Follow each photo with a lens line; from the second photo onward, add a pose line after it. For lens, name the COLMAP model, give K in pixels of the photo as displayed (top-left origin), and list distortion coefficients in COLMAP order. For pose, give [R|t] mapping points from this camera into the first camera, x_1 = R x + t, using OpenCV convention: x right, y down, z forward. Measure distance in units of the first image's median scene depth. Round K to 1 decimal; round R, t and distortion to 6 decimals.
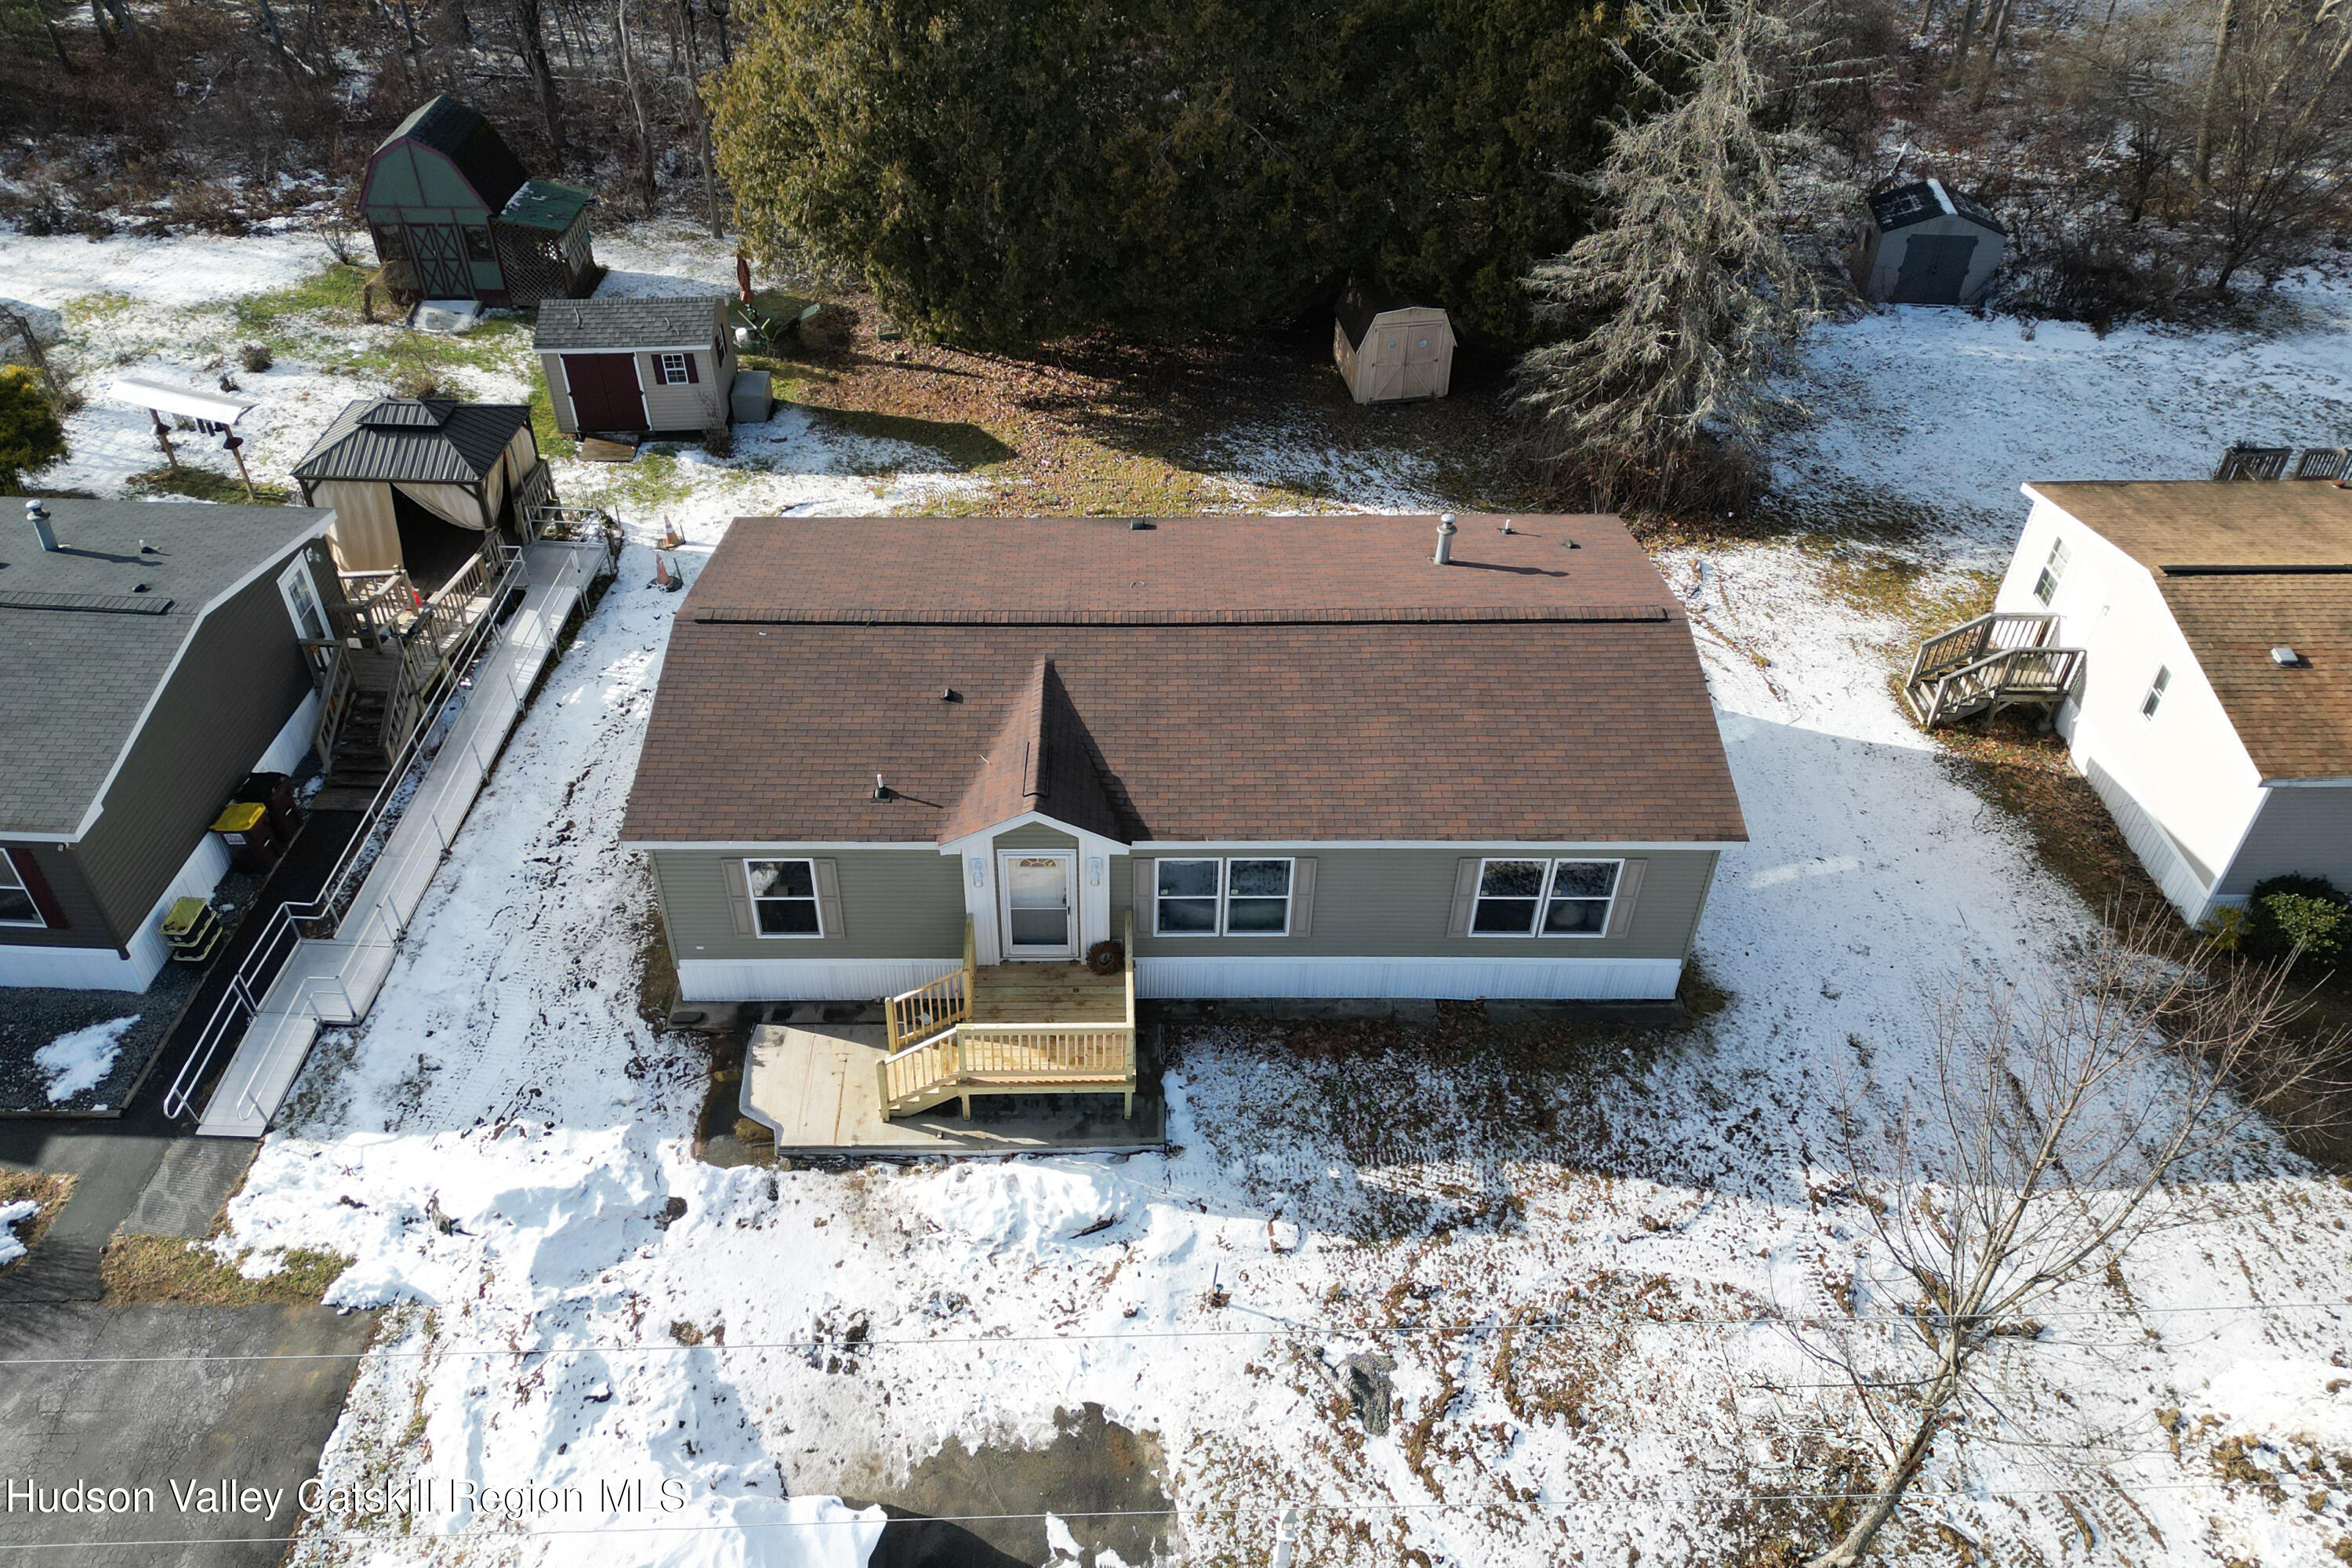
lens RADIAL K [[1723.4, 0, 1146.6], [0, 1723.4, 785.6], [0, 0, 1]] dist [0.068551, -0.072192]
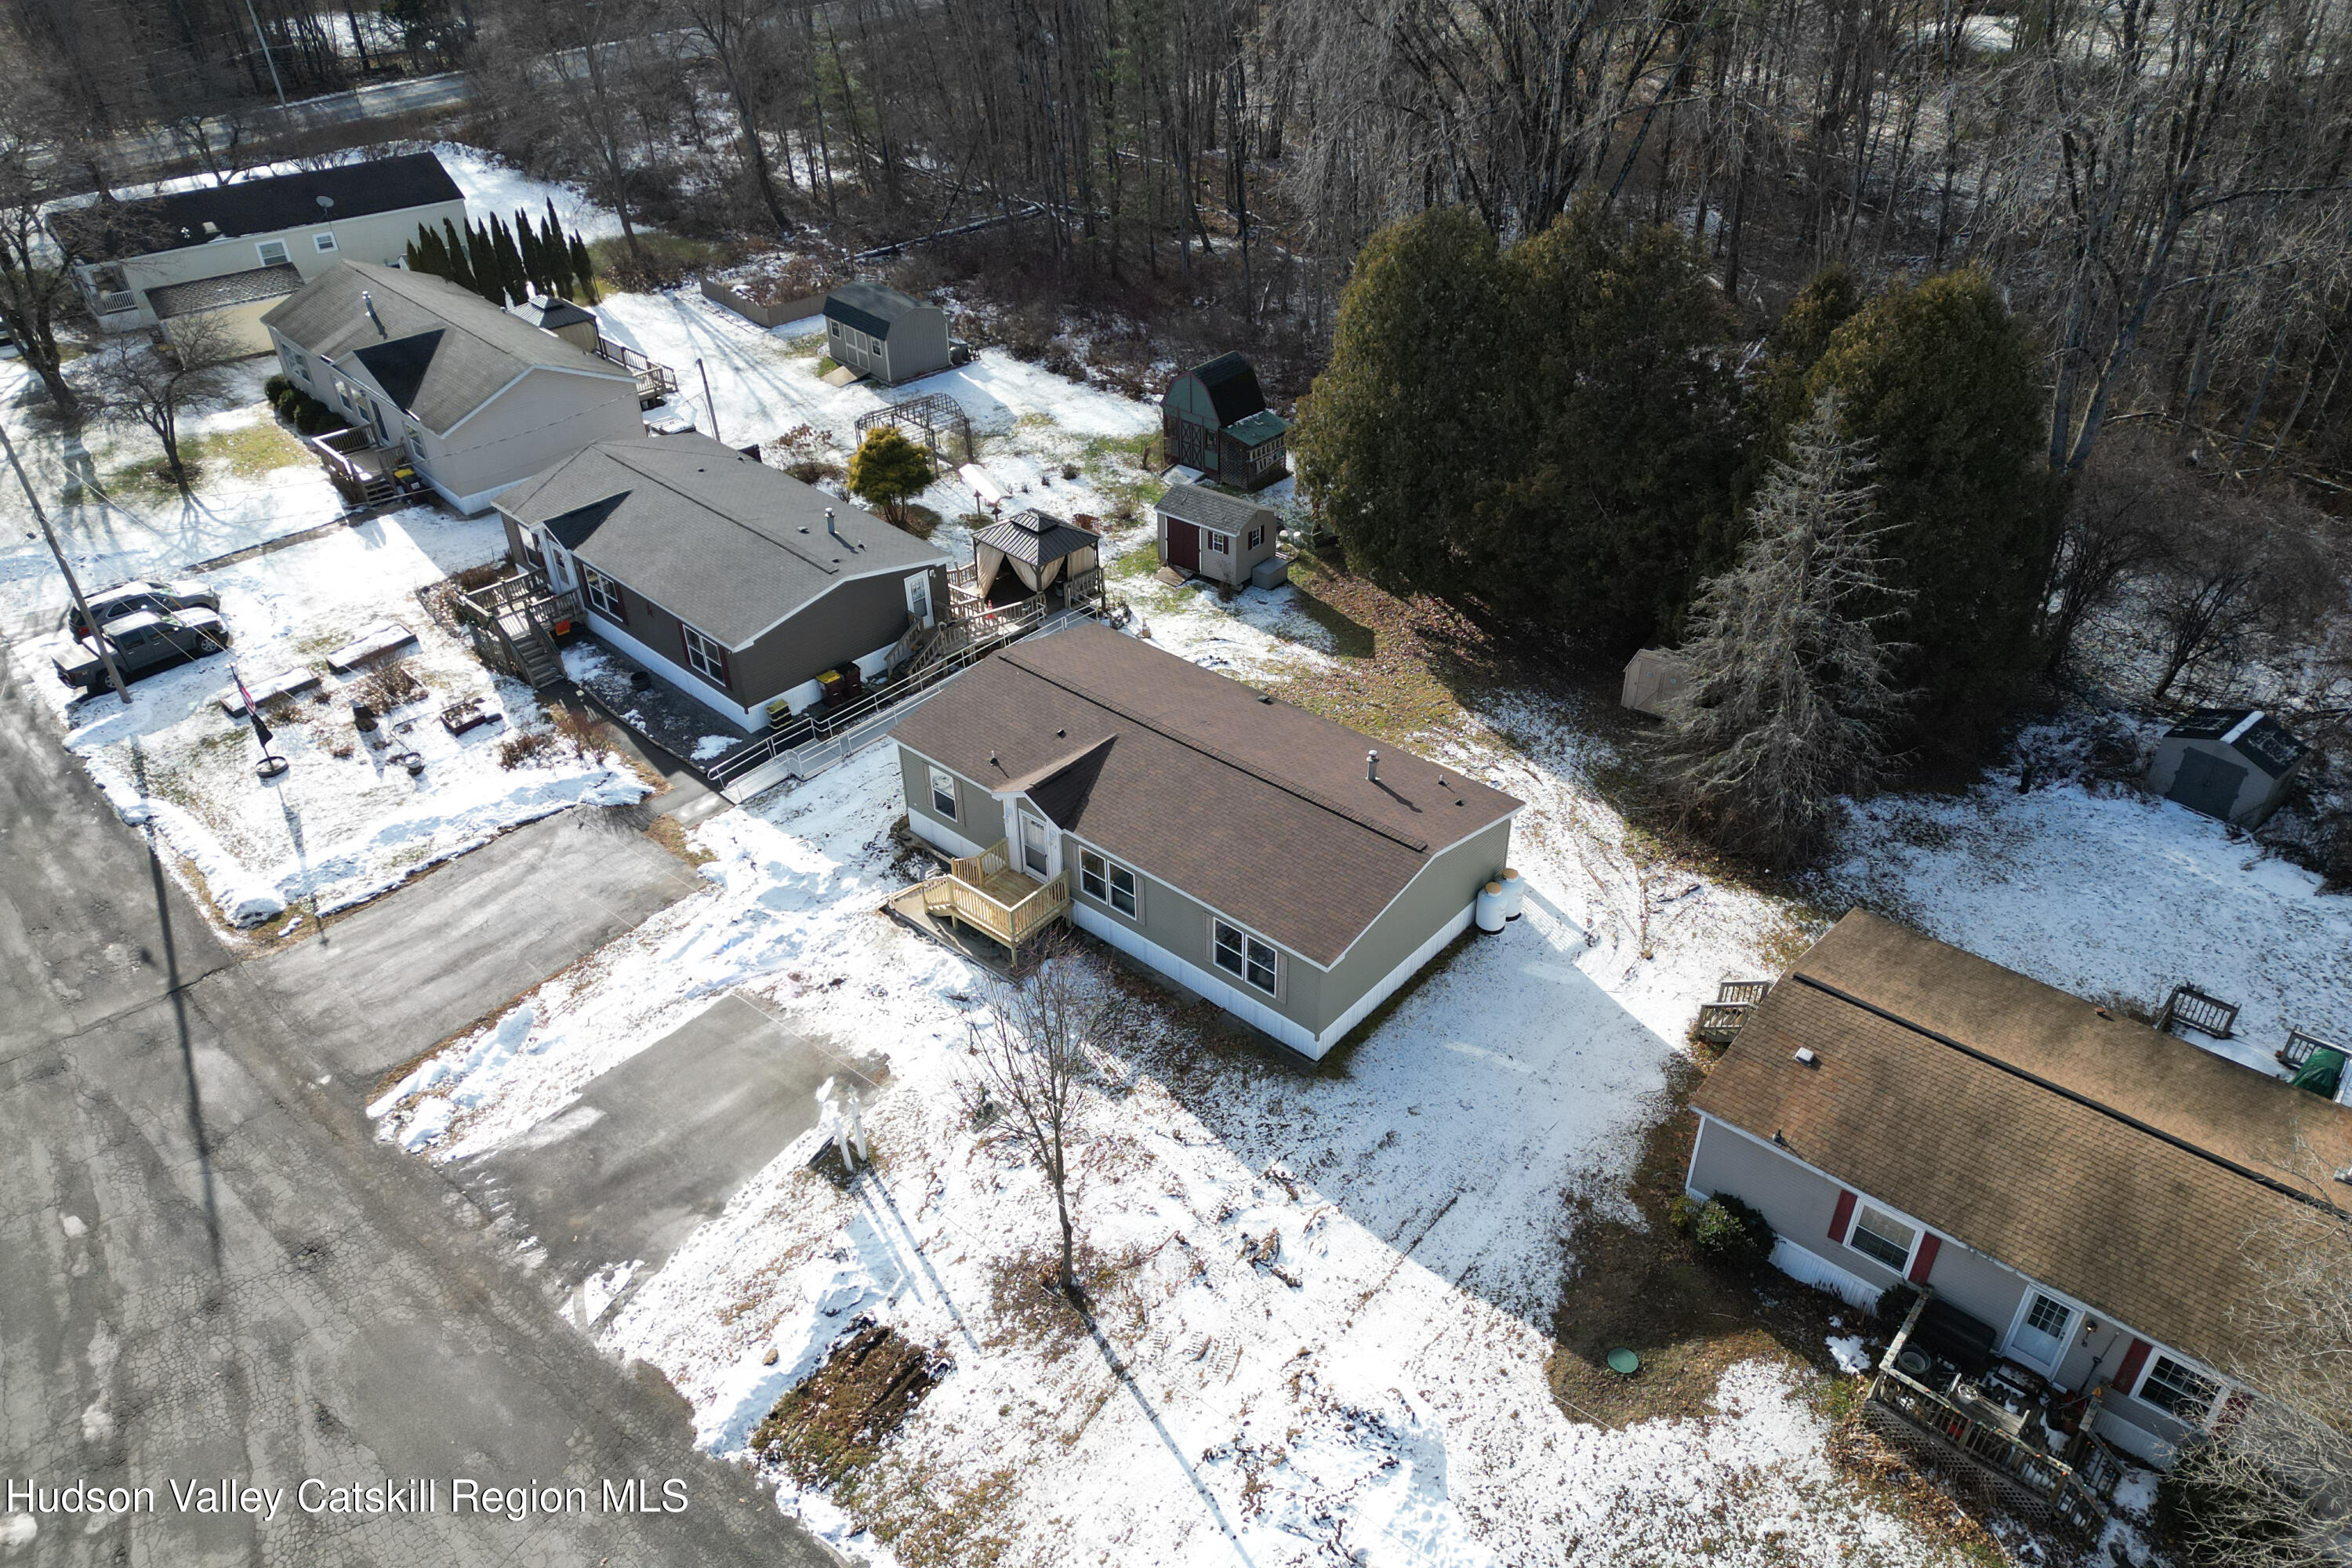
lens RADIAL K [[1645.7, 0, 1176.0], [0, 1645.7, 784.0], [0, 0, 1]] dist [0.076335, -0.000851]
pose [[0.750118, 0.363654, -0.552339, 0.969261], [-0.409129, 0.911395, 0.044425, -0.129205], [0.519555, 0.192654, 0.832435, -0.408705]]
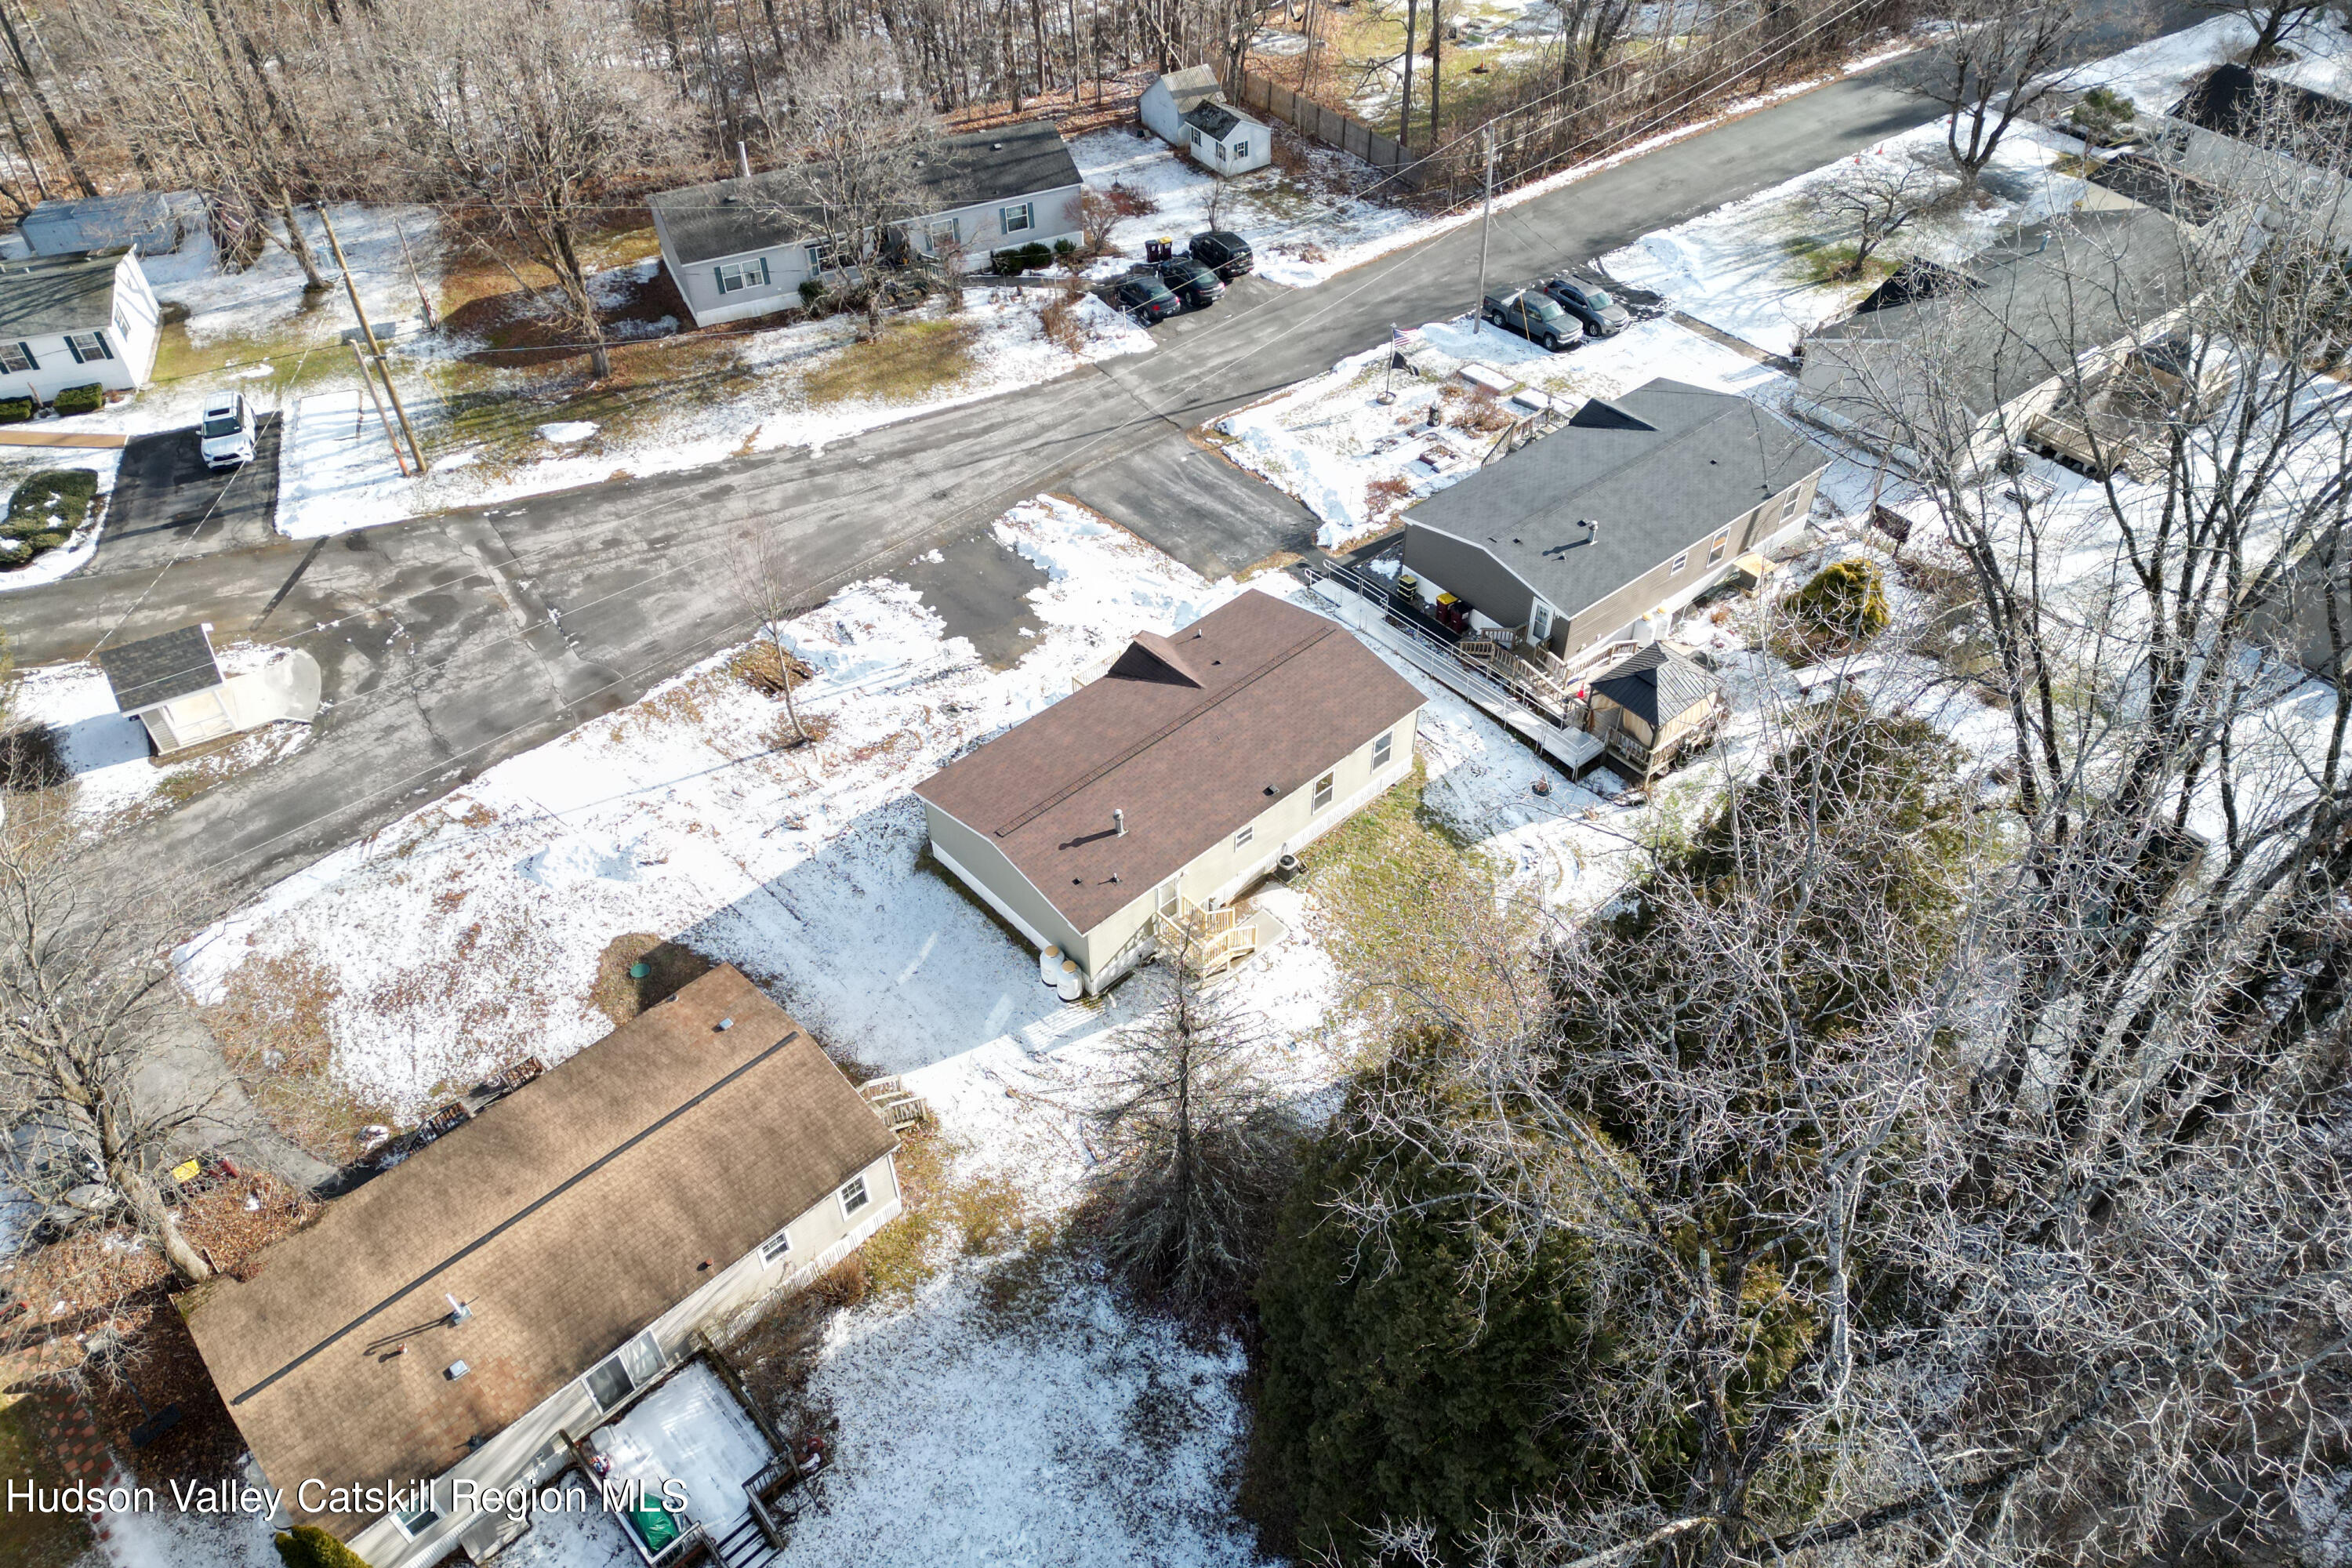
lens RADIAL K [[1645.7, 0, 1176.0], [0, 1645.7, 784.0], [0, 0, 1]] dist [0.076335, -0.000851]
pose [[-0.740881, 0.468959, -0.480805, 1.058784], [-0.416676, 0.240521, 0.876659, -1.910589], [0.526761, 0.849839, 0.017206, 1.055076]]
